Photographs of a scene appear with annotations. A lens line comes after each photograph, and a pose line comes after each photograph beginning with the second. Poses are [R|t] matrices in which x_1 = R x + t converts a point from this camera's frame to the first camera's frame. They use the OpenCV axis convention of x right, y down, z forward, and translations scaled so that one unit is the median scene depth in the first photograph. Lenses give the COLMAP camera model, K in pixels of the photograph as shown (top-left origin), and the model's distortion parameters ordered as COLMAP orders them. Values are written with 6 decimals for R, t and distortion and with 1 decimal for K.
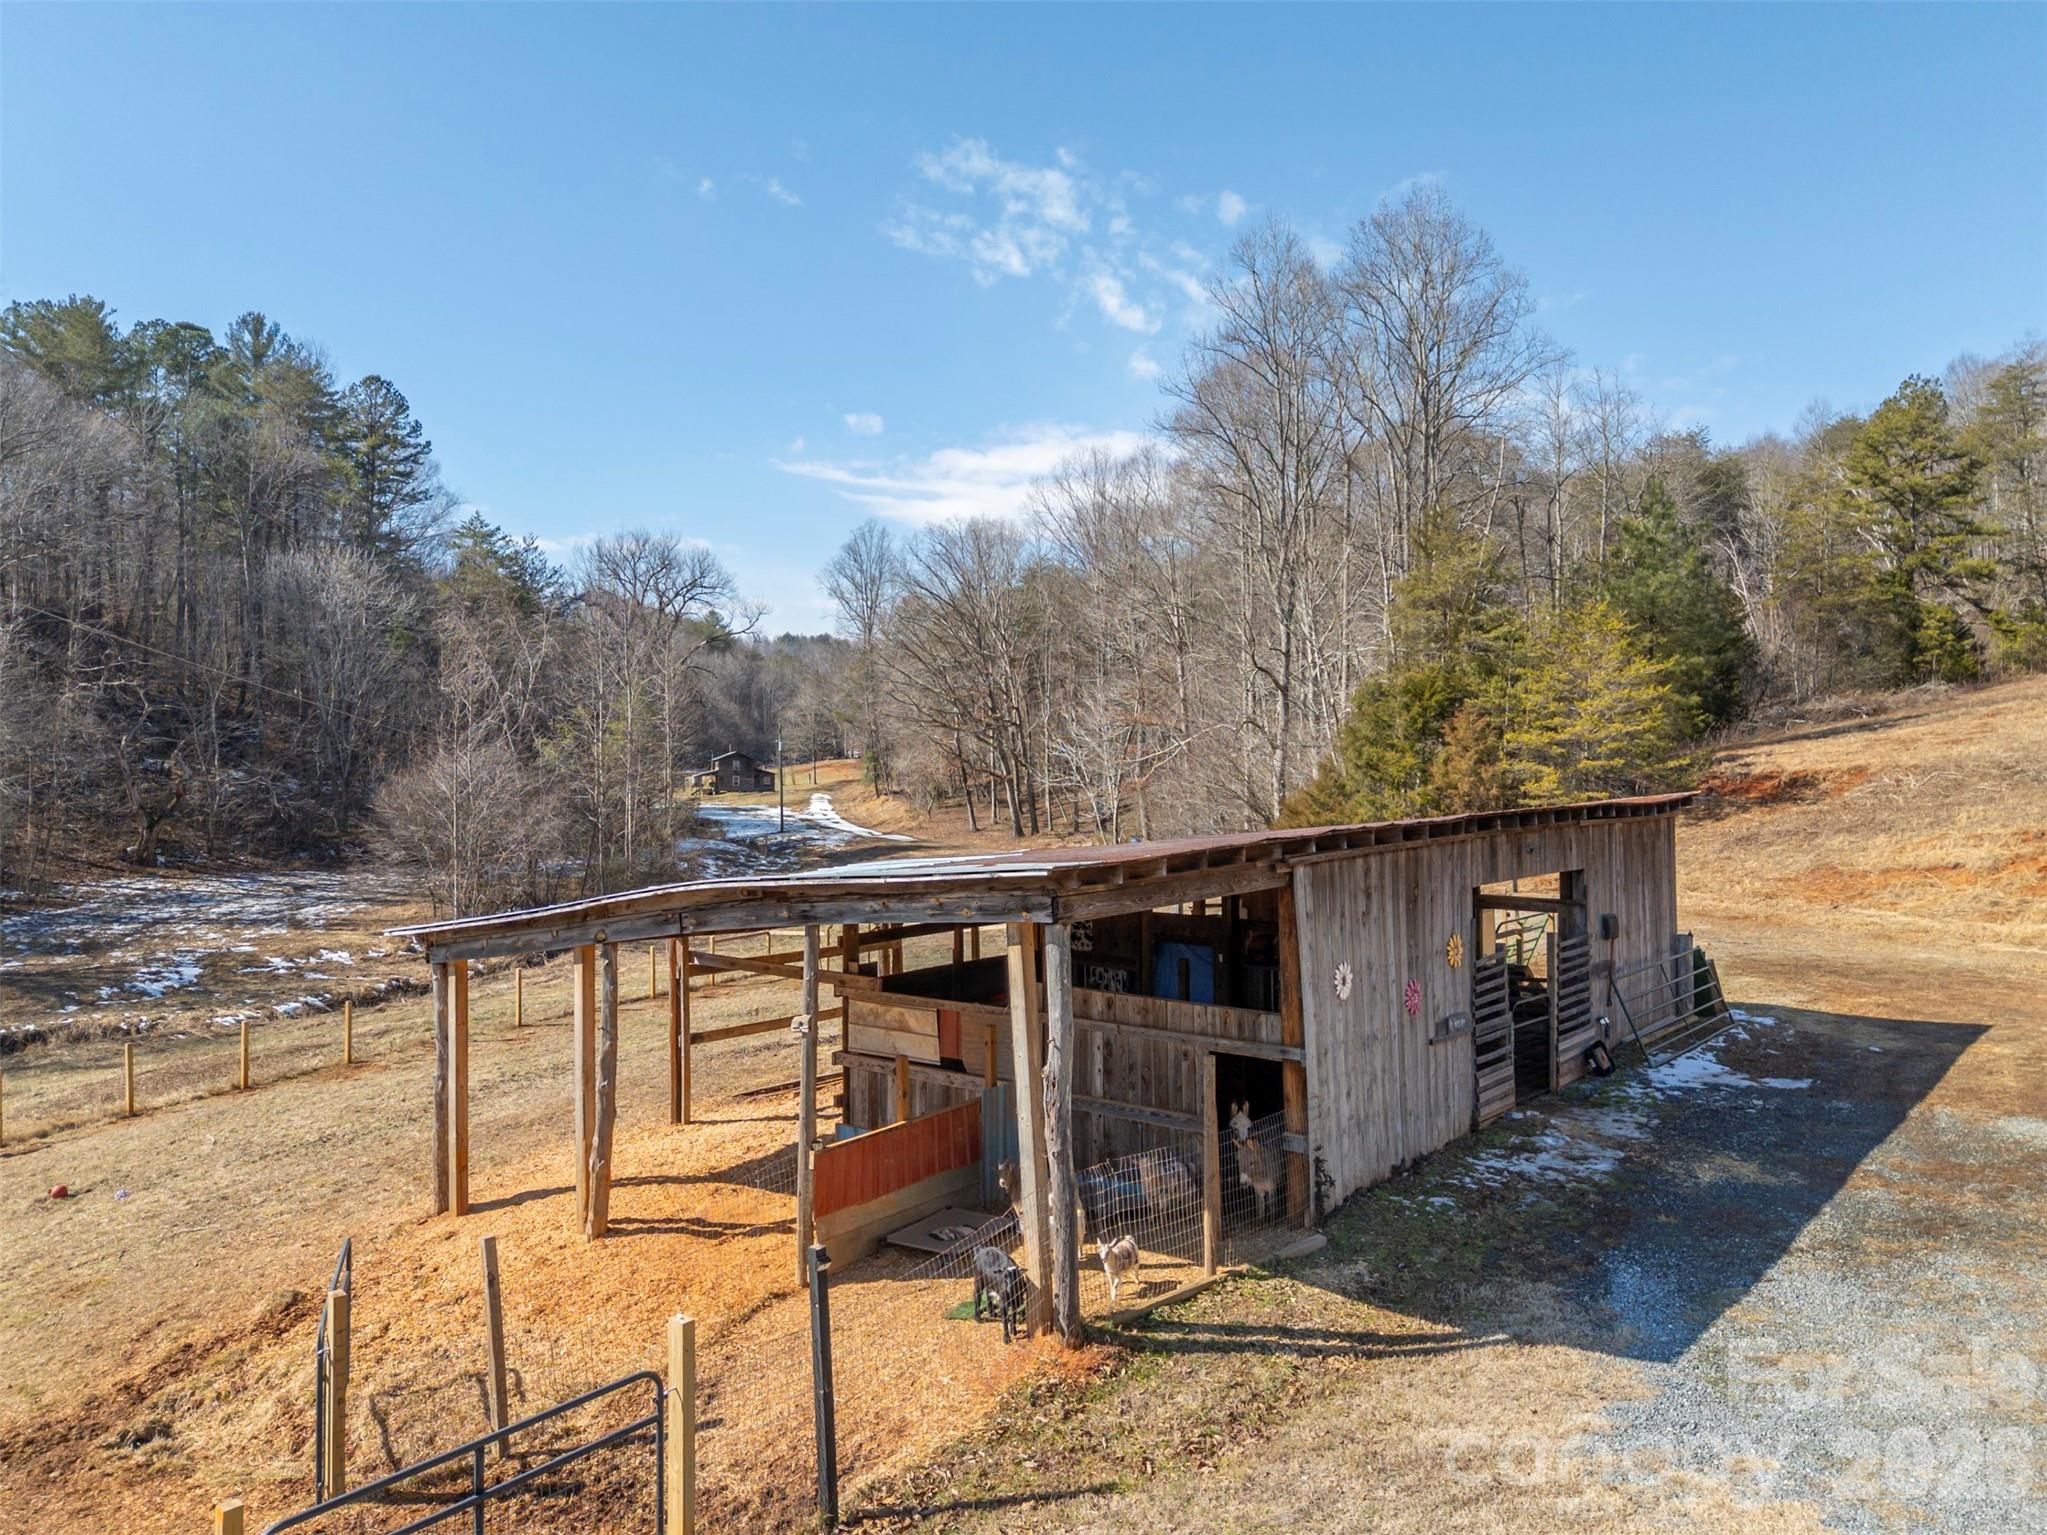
lens RADIAL K [[1457.1, 0, 1015.0], [0, 1457.1, 771.9], [0, 0, 1]] dist [0.101324, -0.120702]
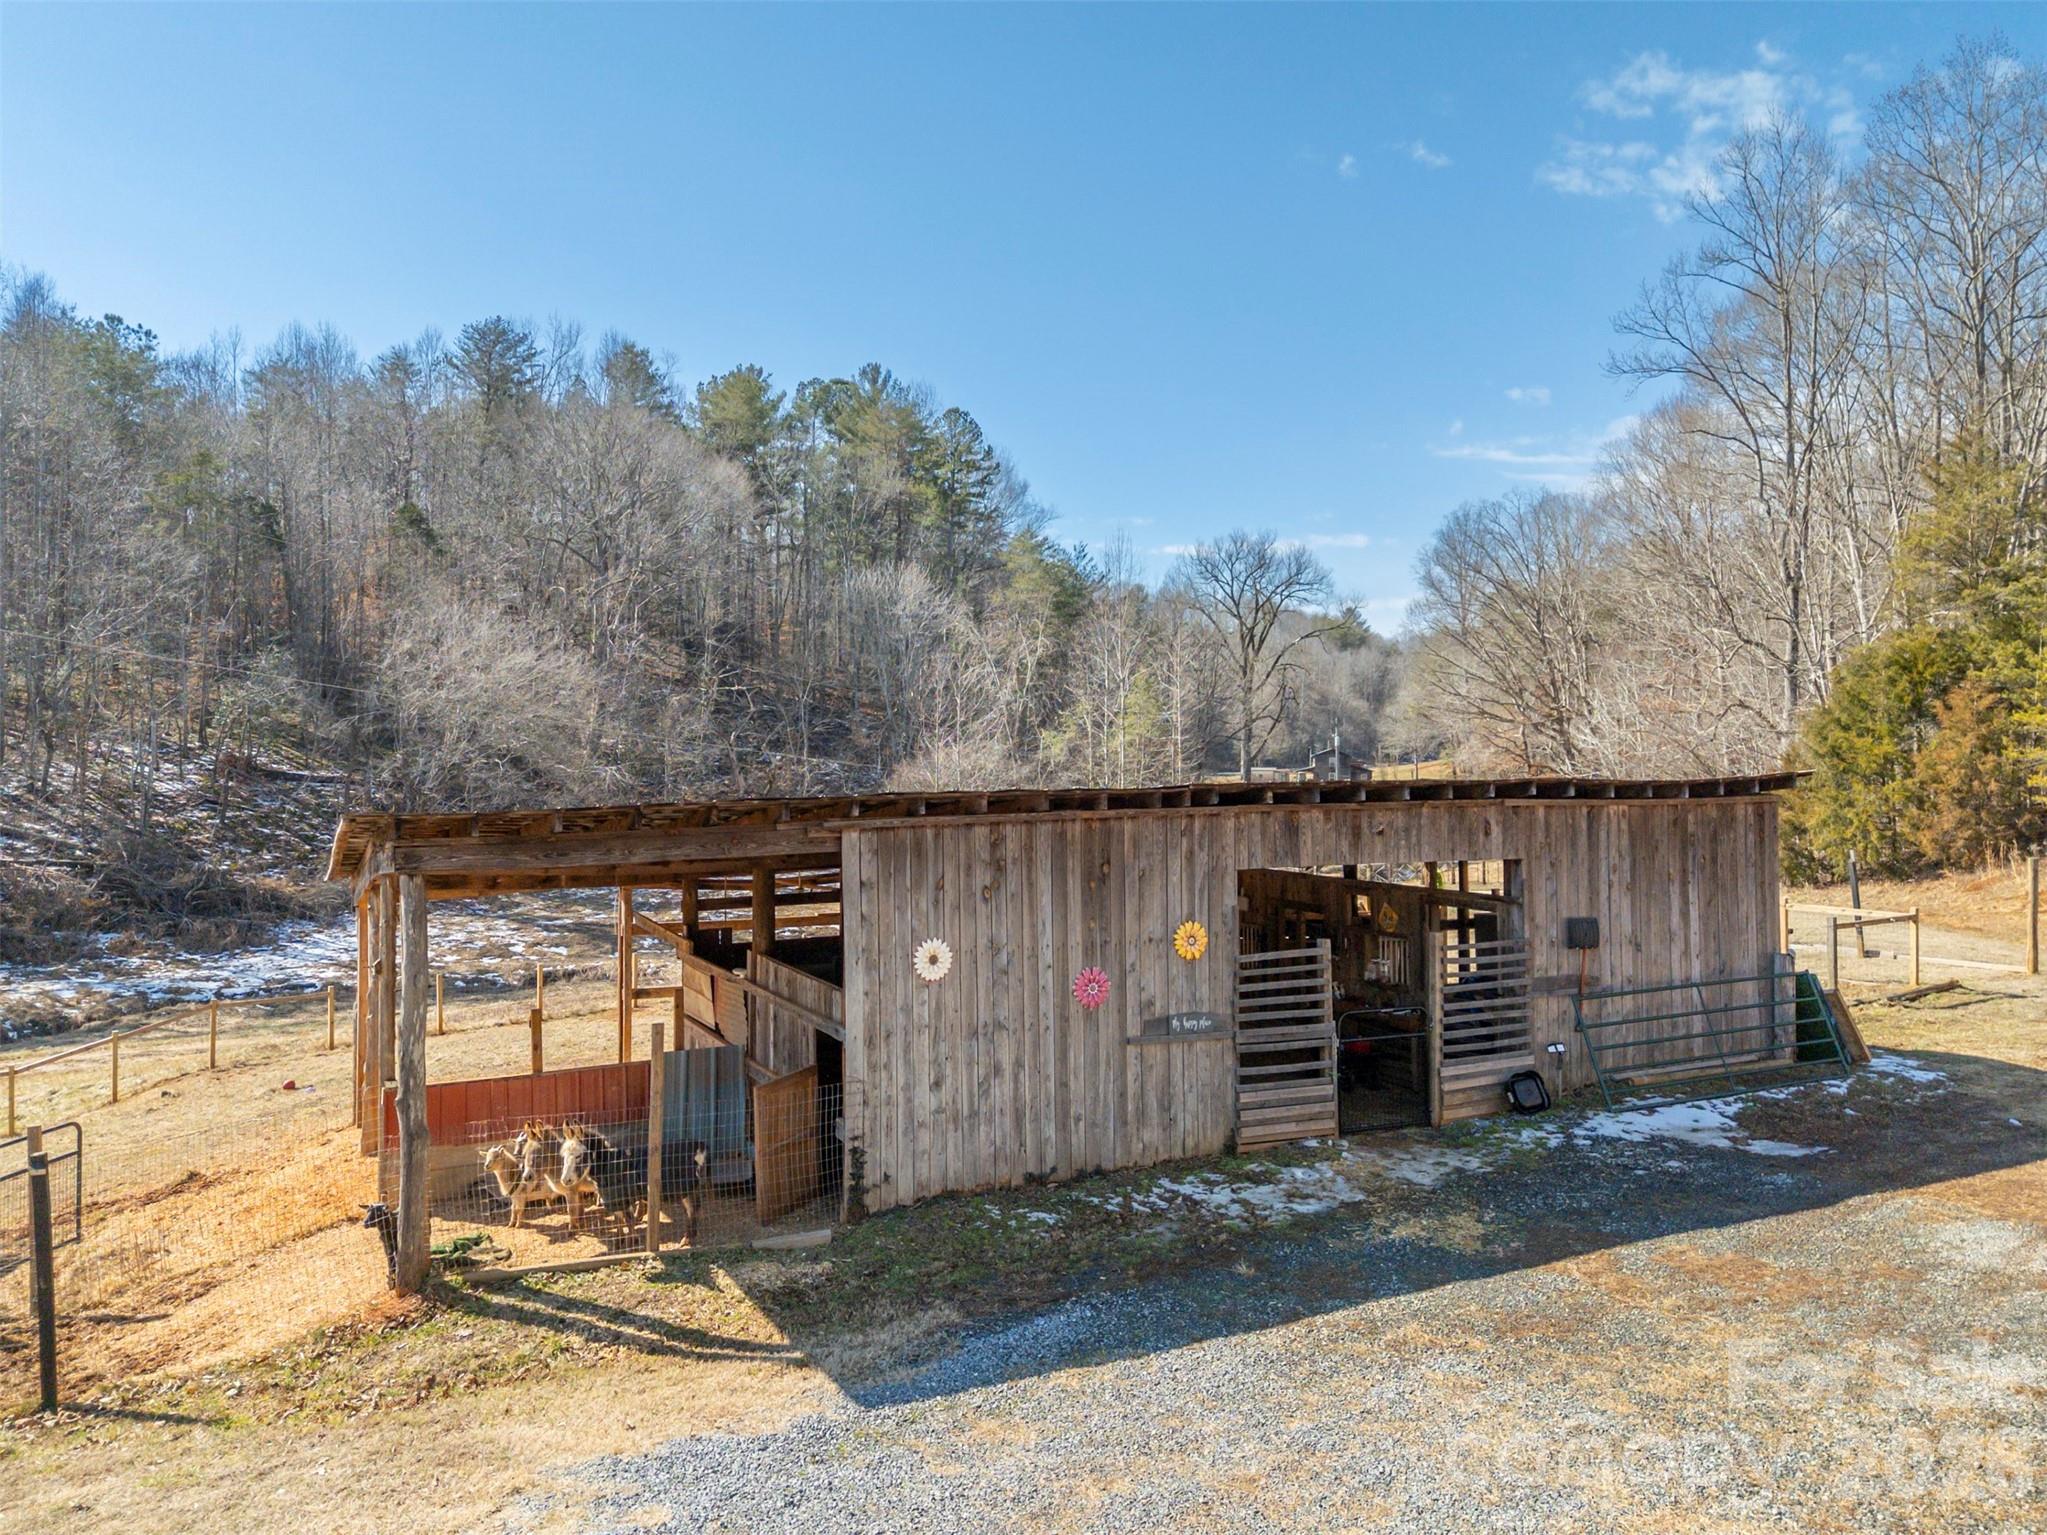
lens RADIAL K [[1457.1, 0, 1015.0], [0, 1457.1, 771.9], [0, 0, 1]] dist [0.101324, -0.120702]
pose [[0.908386, 0.006264, -0.418086, 0.184218], [-0.005815, 0.999980, 0.002348, 0.006765], [0.418093, 0.000298, 0.908404, 0.057267]]
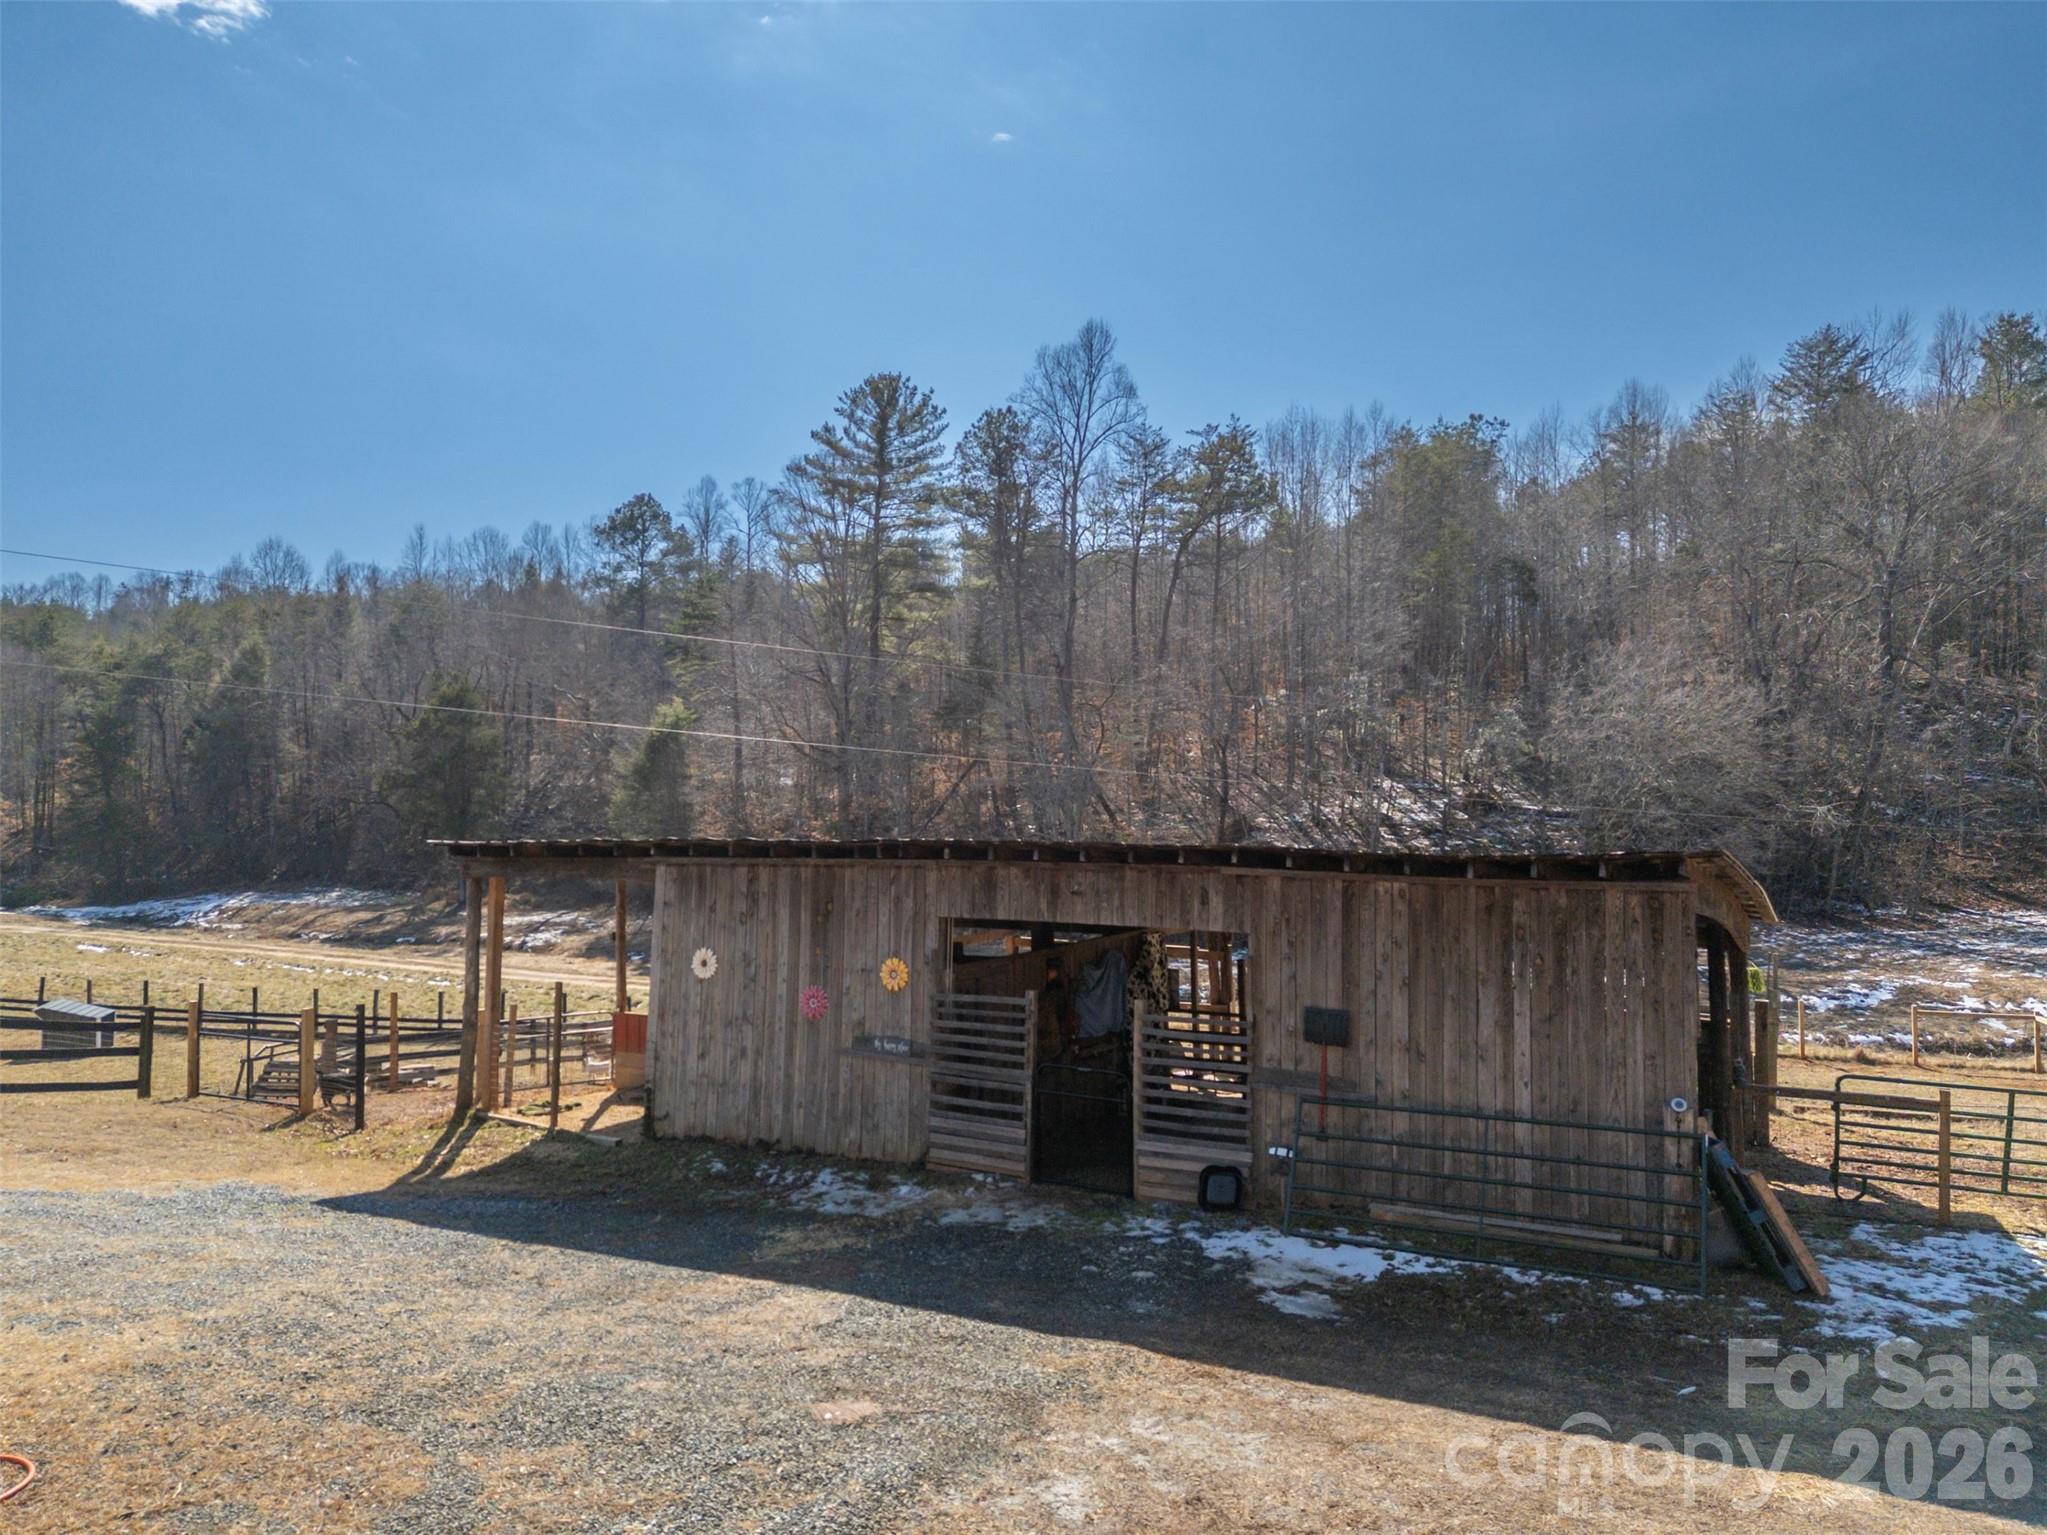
lens RADIAL K [[1457.1, 0, 1015.0], [0, 1457.1, 771.9], [0, 0, 1]] dist [0.101324, -0.120702]
pose [[0.197827, -0.008953, -0.980196, 0.422748], [-0.014065, 0.999829, -0.011971, -0.002020], [0.980136, 0.016154, 0.197667, 0.287716]]
